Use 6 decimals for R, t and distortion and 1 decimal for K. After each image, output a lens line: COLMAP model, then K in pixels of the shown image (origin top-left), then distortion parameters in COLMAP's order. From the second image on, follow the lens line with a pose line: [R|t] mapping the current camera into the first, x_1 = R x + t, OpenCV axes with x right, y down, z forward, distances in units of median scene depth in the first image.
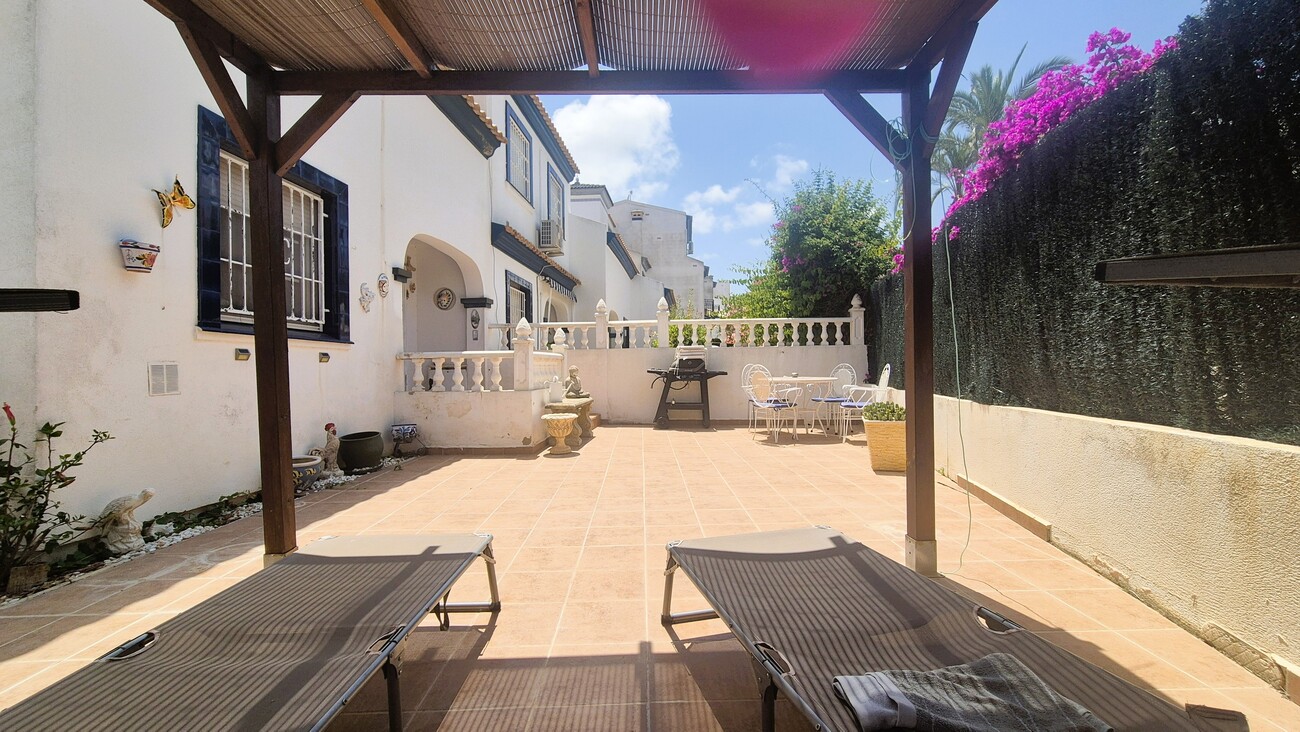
lens RADIAL K [[536.7, 0, 651.8], [0, 536.7, 369.6], [0, 0, 1]] dist [0.002138, 0.000893]
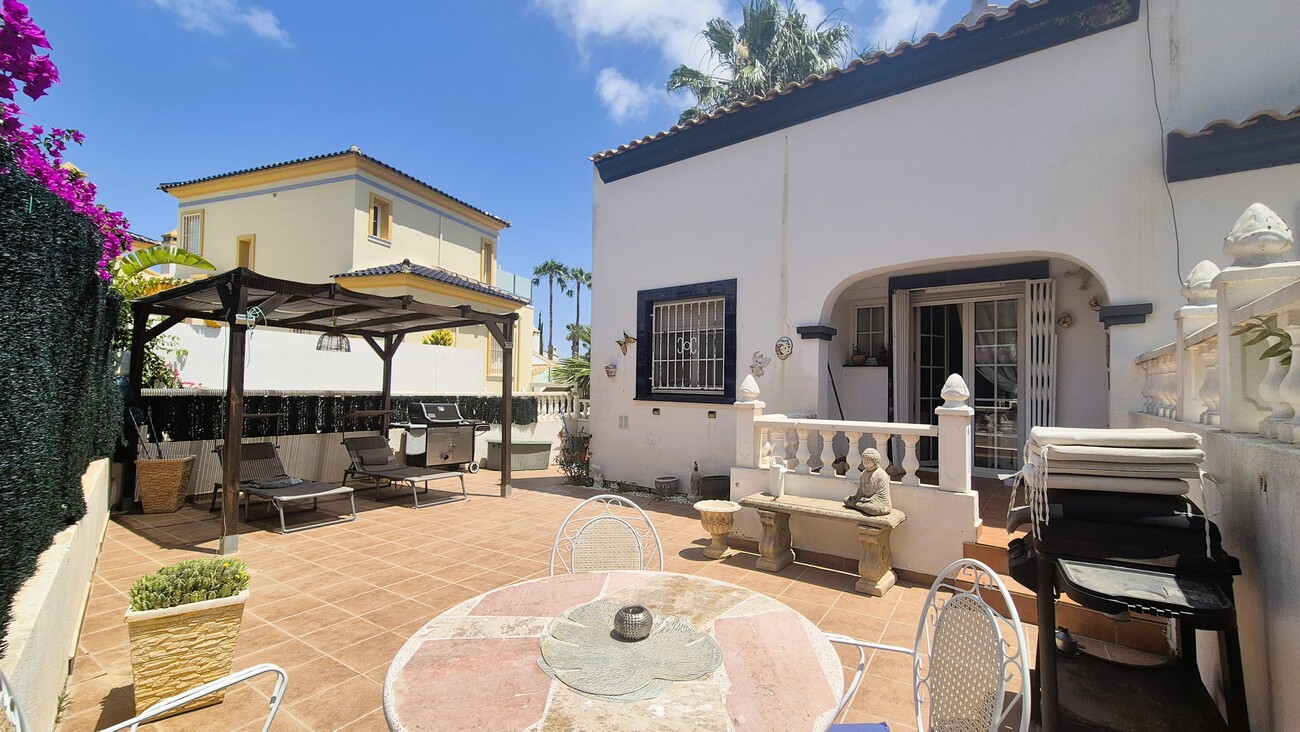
lens RADIAL K [[536.7, 0, 651.3], [0, 536.7, 369.4], [0, 0, 1]] dist [0.002138, 0.000893]
pose [[-0.565857, -0.022487, -0.824197, 0.867138], [-0.006824, 0.999722, -0.022591, -0.148675], [0.824475, -0.007159, -0.565853, 2.308802]]
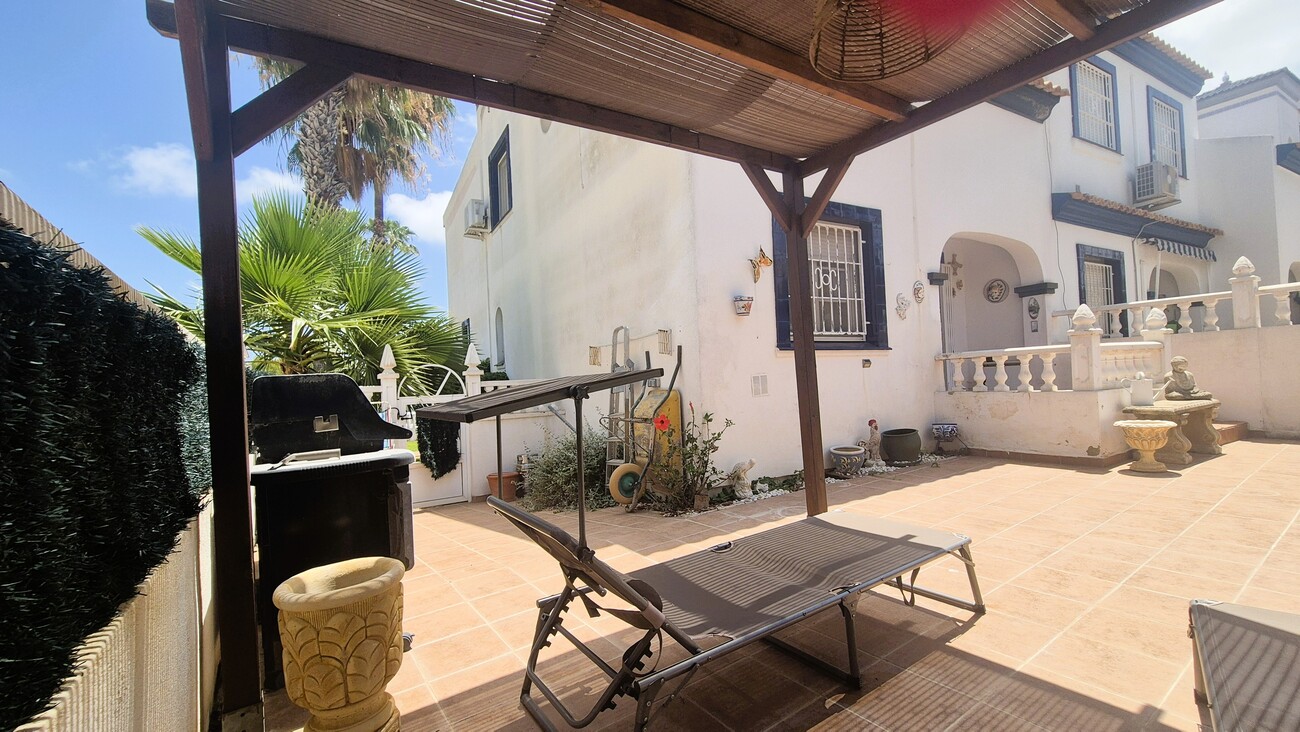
lens RADIAL K [[536.7, 0, 652.4], [0, 536.7, 370.8], [0, 0, 1]] dist [0.002138, 0.000893]
pose [[0.552705, -0.028527, -0.832888, 0.150632], [0.039978, 0.999171, -0.007693, -0.022106], [0.832417, -0.029046, 0.553387, -0.054649]]
